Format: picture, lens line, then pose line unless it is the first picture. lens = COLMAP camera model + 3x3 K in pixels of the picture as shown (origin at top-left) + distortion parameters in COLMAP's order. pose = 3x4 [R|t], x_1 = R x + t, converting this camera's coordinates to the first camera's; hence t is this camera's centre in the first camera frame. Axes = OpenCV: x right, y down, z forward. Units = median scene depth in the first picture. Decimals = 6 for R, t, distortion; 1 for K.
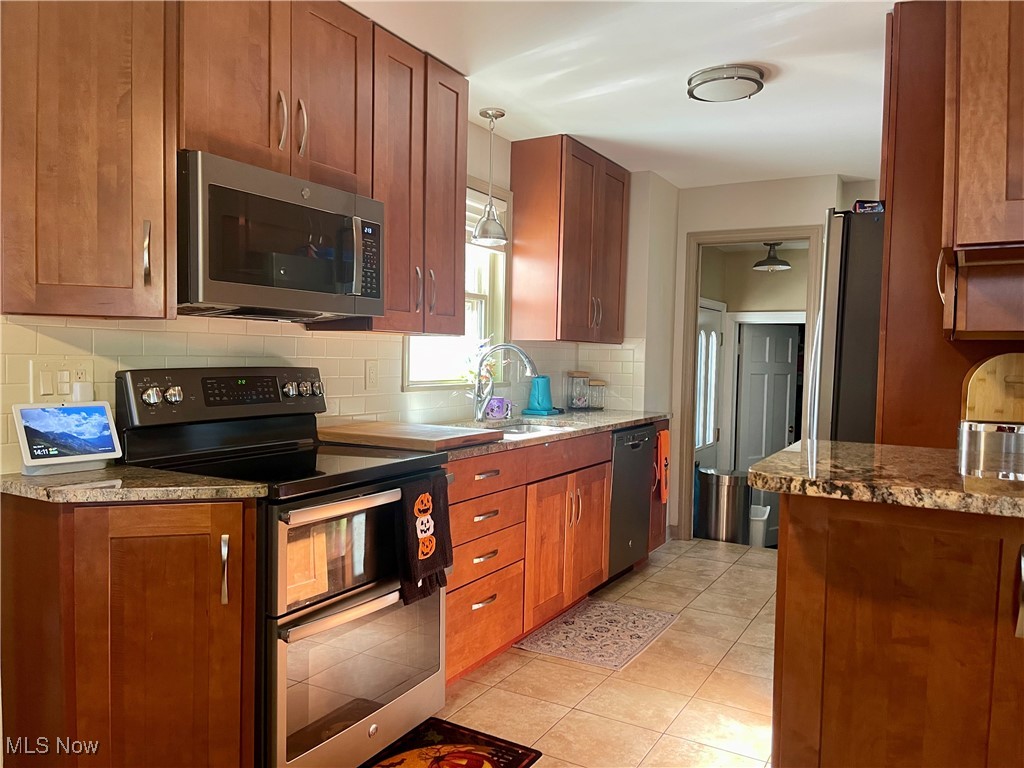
lens RADIAL K [[753.6, 0, 519.5], [0, 753.6, 389.1], [0, 0, 1]] dist [0.079026, -0.099465]
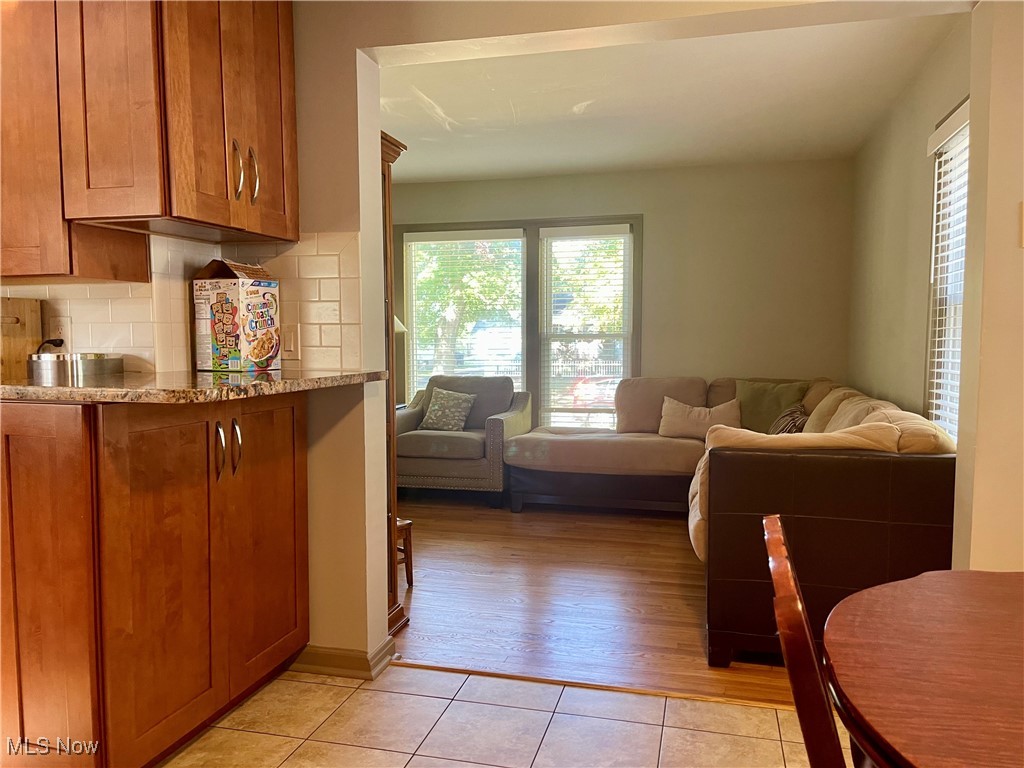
lens RADIAL K [[753.6, 0, 519.5], [0, 753.6, 389.1], [0, 0, 1]] dist [0.079026, -0.099465]
pose [[-0.263519, -0.087537, 0.960674, -1.038754], [0.035507, 0.994319, 0.100342, 0.006079], [-0.964001, 0.060553, -0.258913, 0.863702]]
